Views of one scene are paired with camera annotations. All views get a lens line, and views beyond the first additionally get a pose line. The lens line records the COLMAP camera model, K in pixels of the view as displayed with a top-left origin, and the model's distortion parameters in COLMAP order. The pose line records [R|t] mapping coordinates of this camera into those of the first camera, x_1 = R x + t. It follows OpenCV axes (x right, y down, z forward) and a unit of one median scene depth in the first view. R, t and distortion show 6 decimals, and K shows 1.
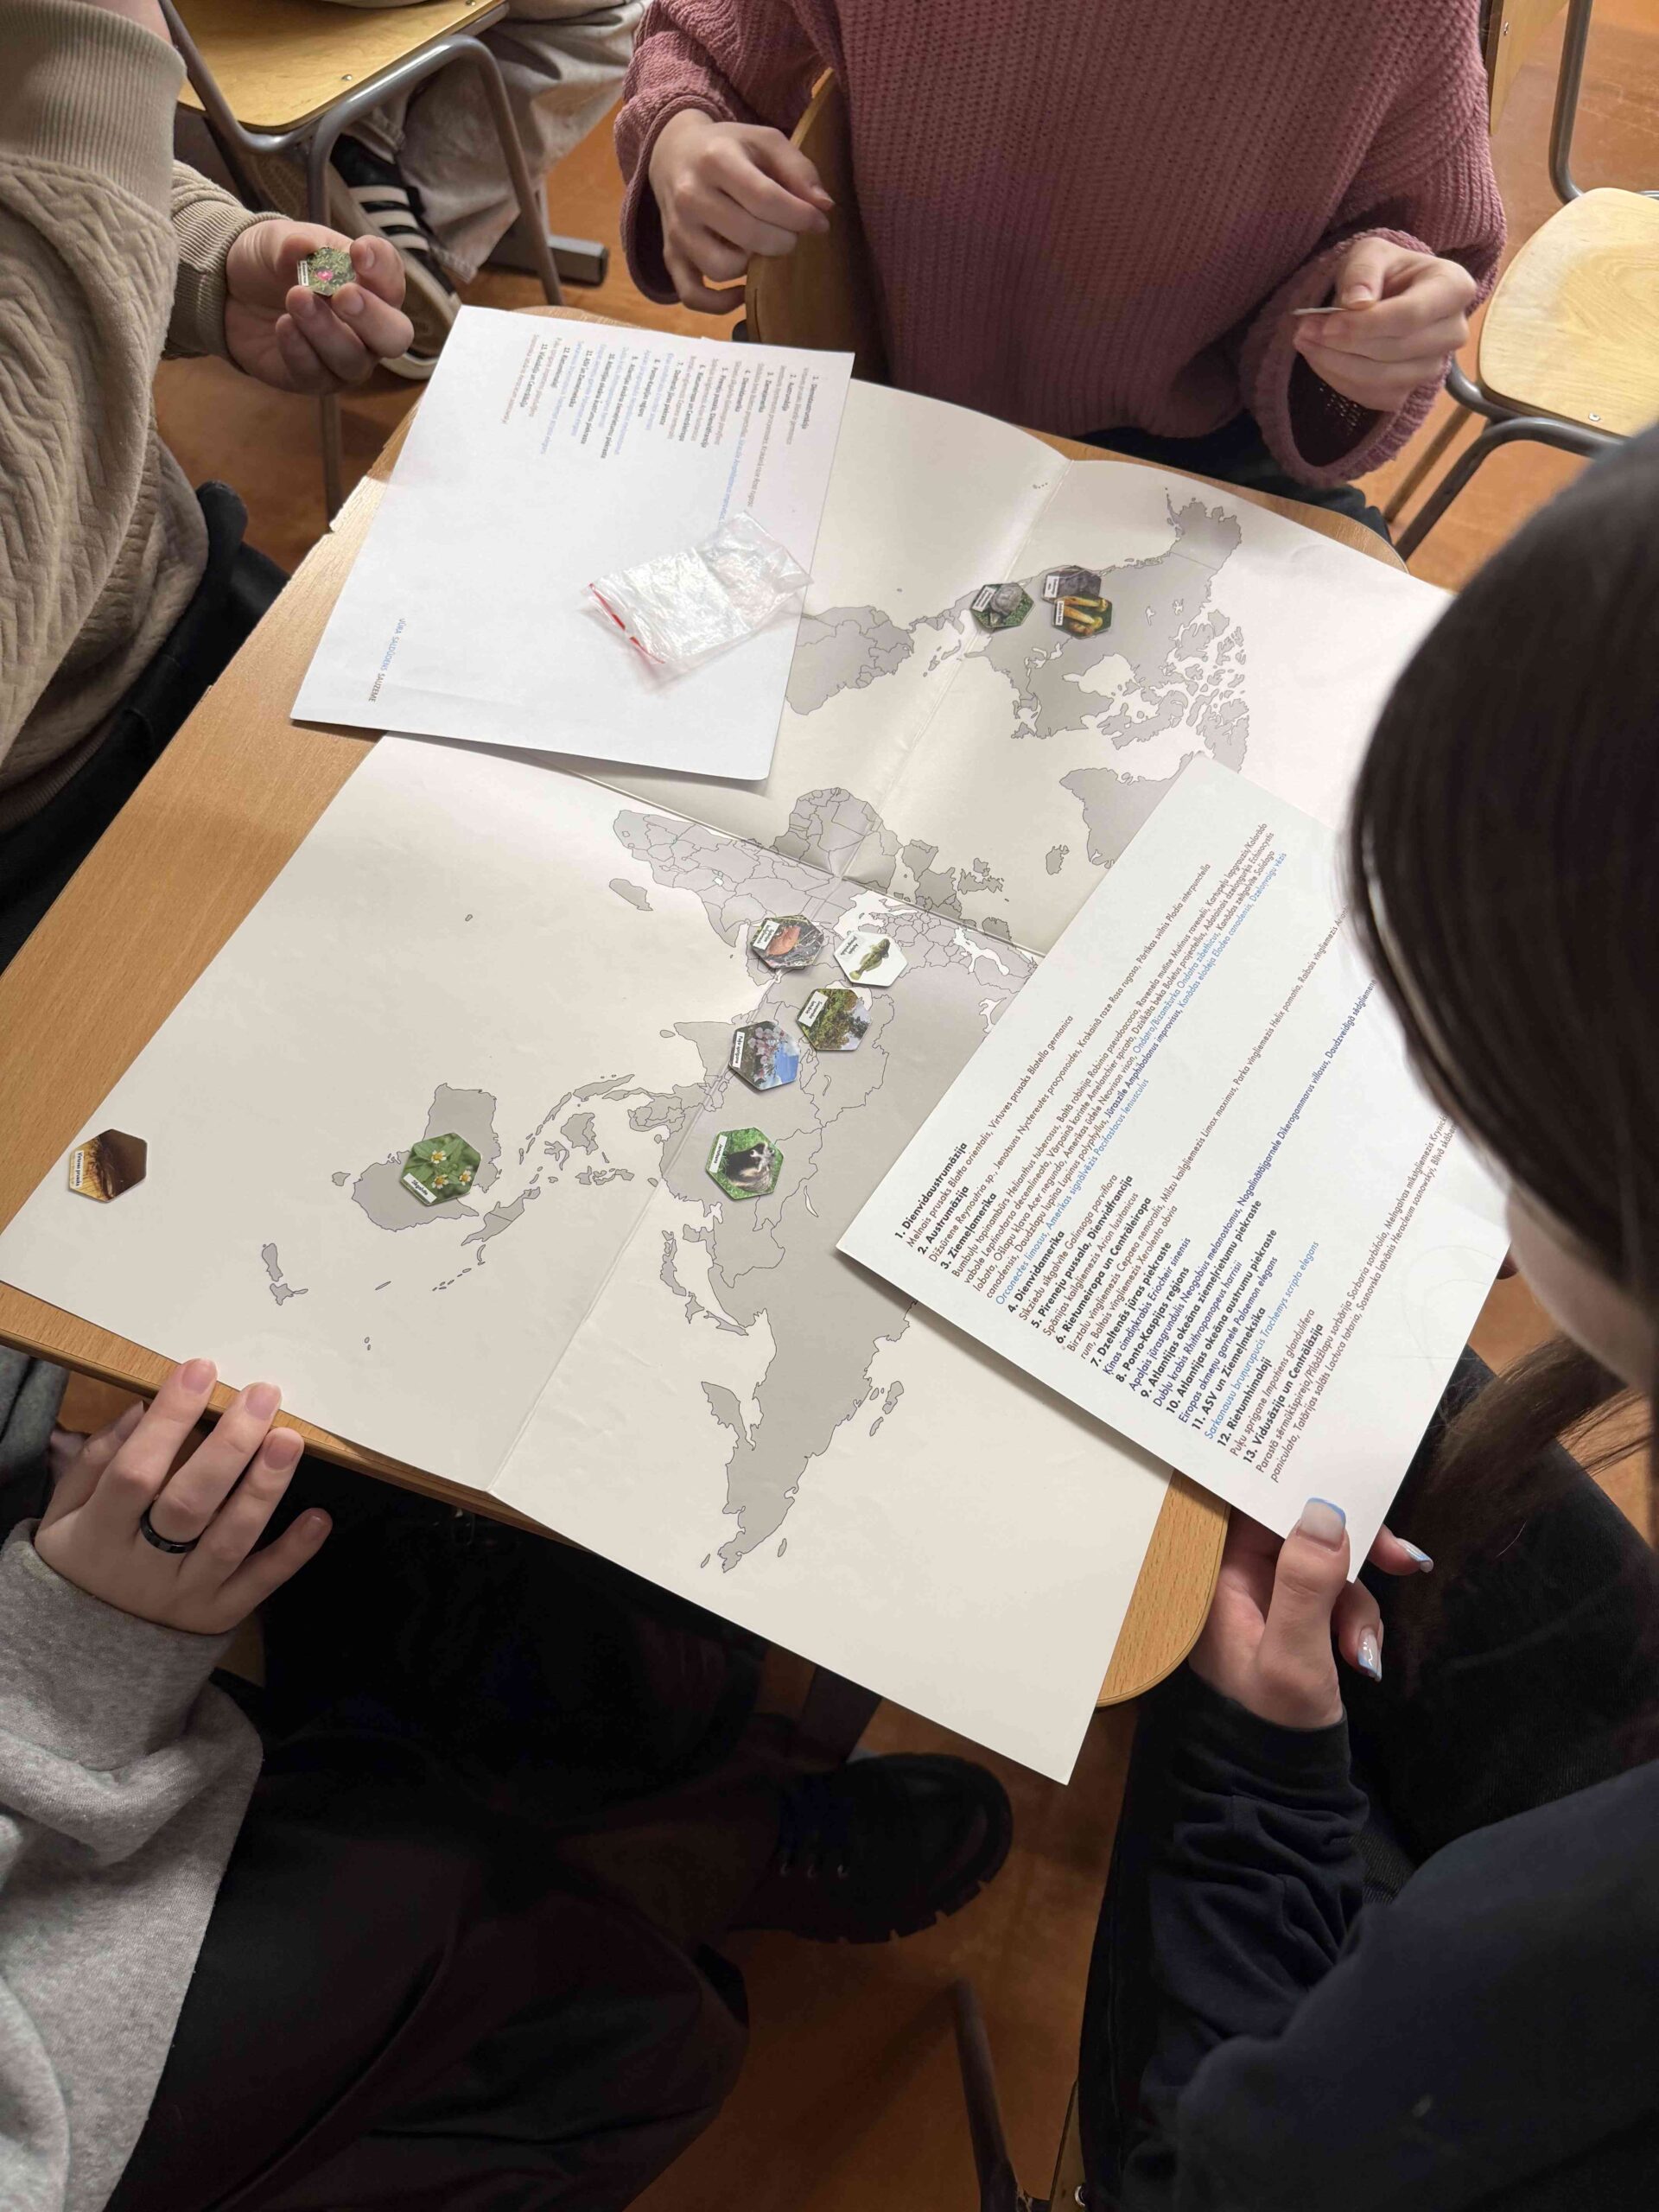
lens RADIAL K [[1593.1, 0, 816.3], [0, 1593.1, 1164.7], [0, 0, 1]] dist [0.154286, -0.281148]
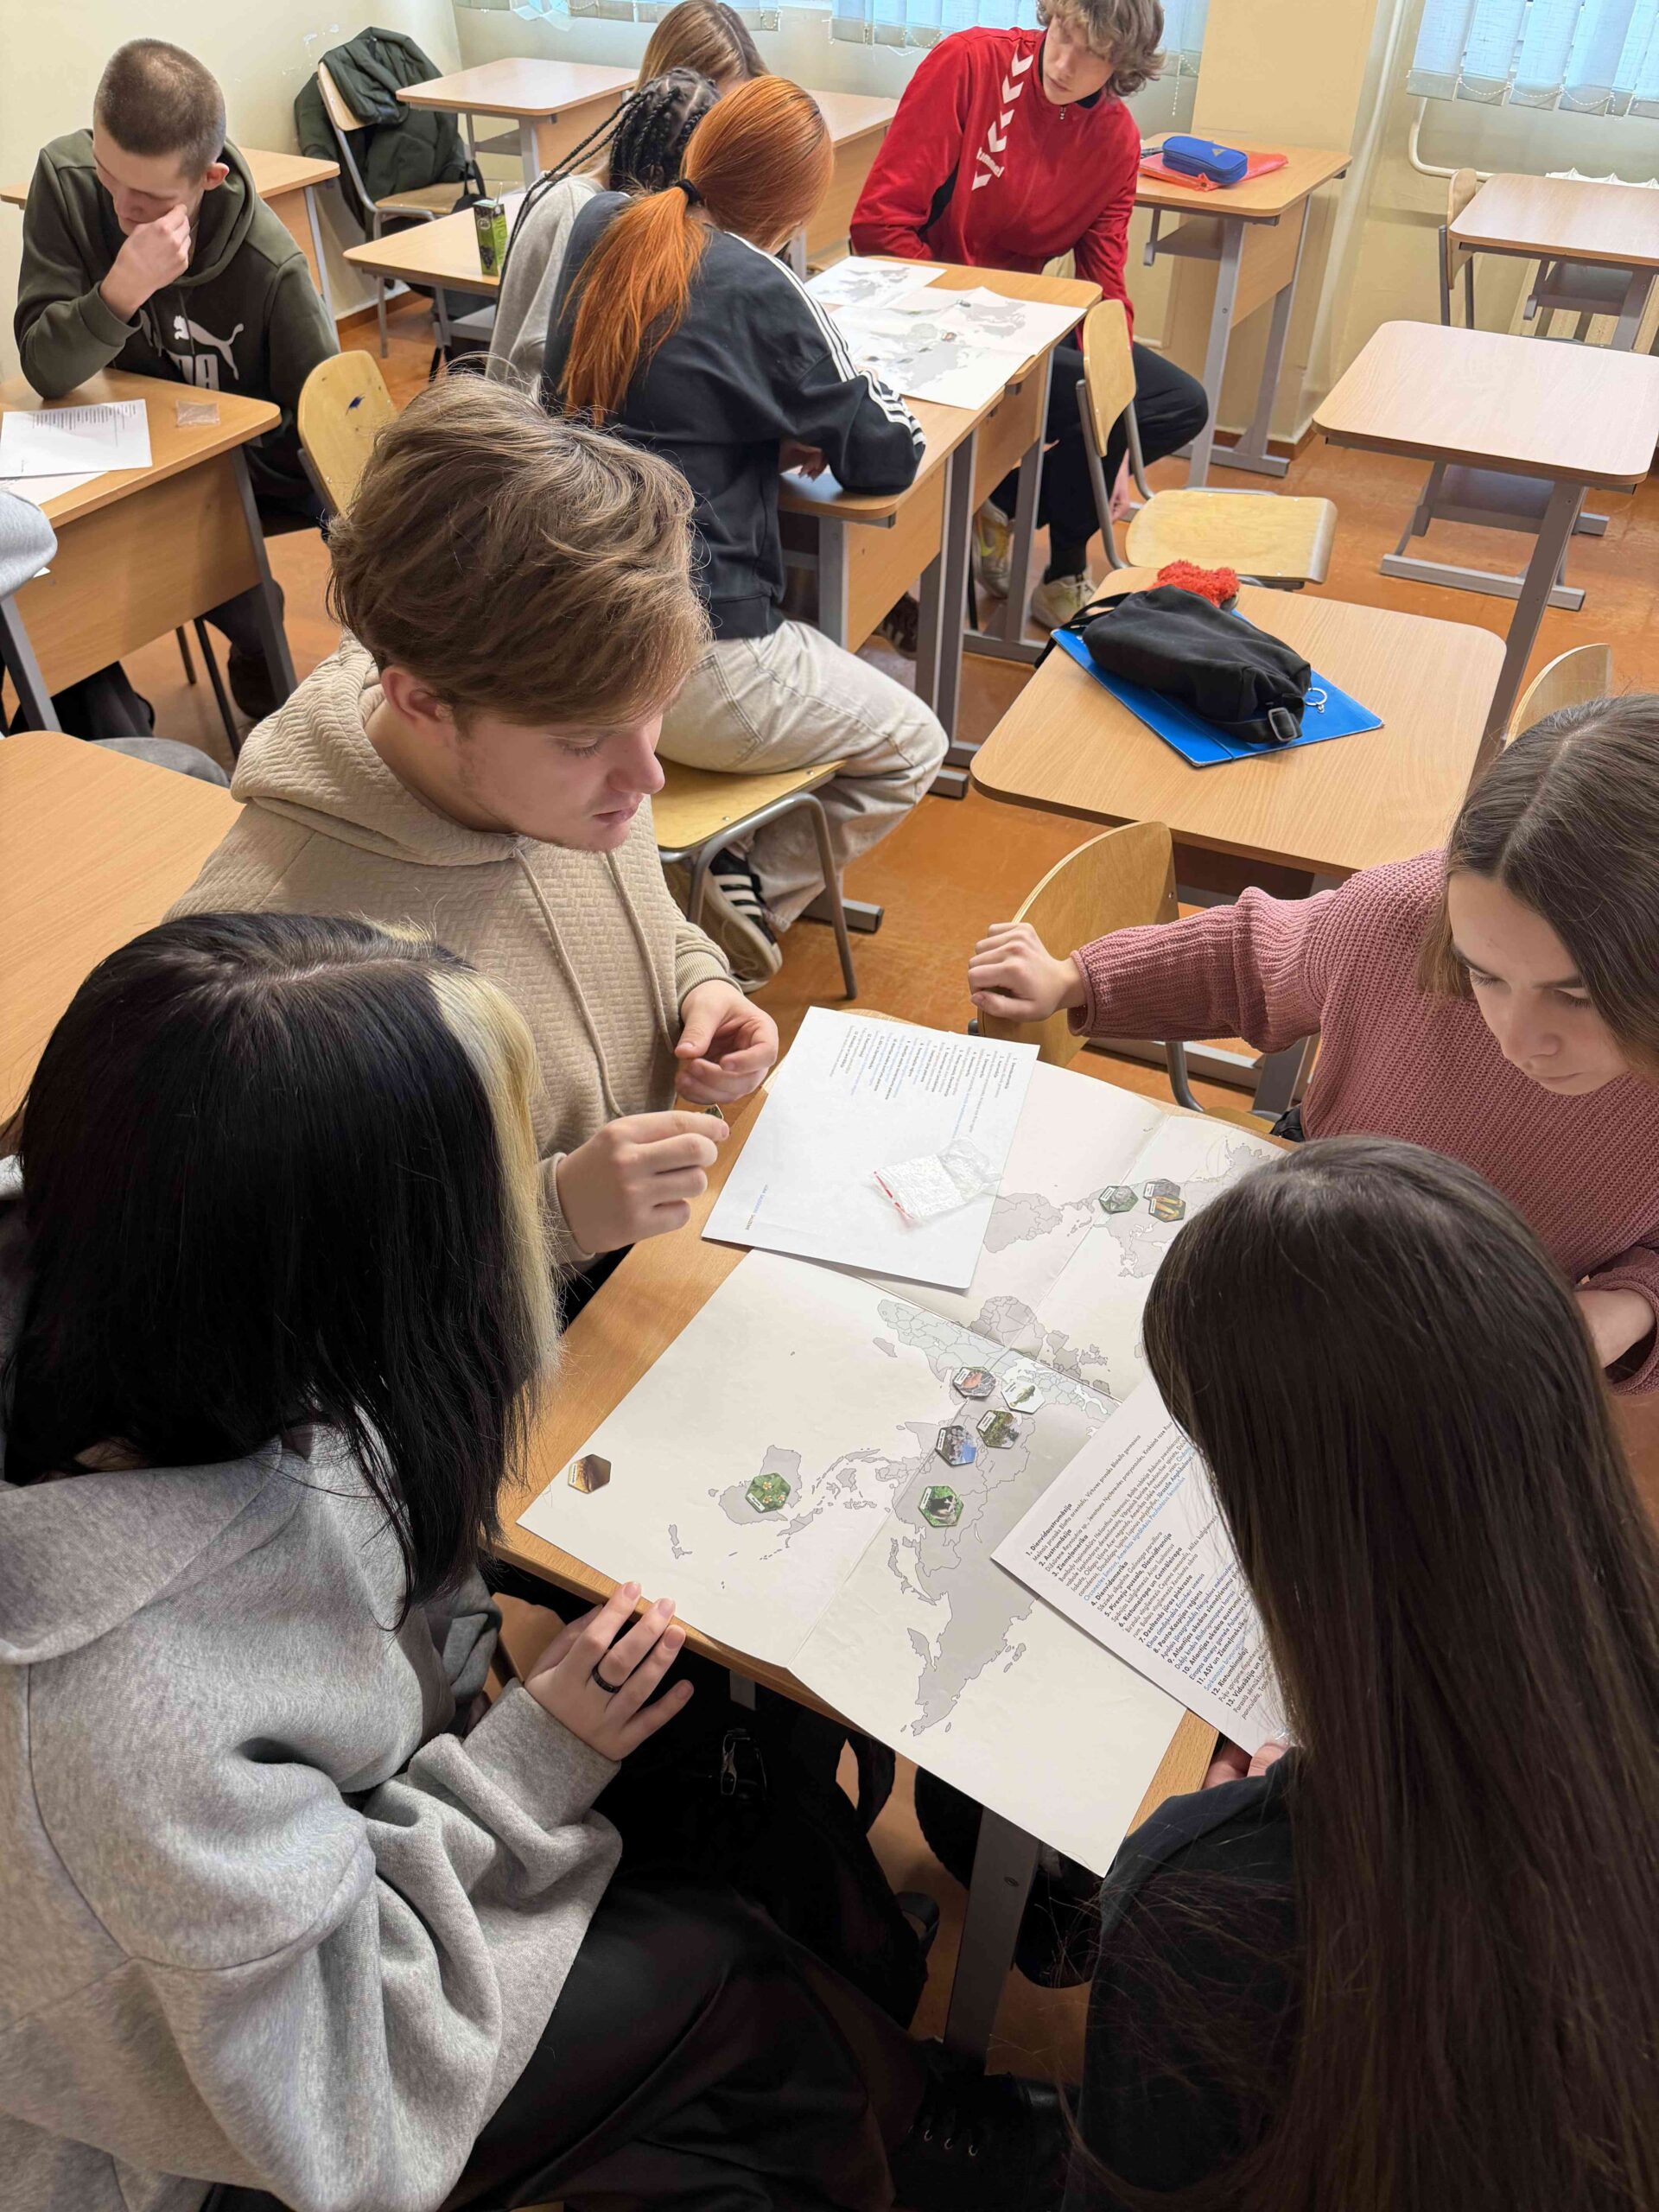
lens RADIAL K [[1593.1, 0, 816.3], [0, 1593.1, 1164.7], [0, 0, 1]] dist [0.154286, -0.281148]
pose [[0.989170, 0.056526, -0.135455, 0.036062], [-0.095119, 0.949725, -0.298286, 0.179832], [0.111784, 0.307940, 0.944816, -0.763851]]
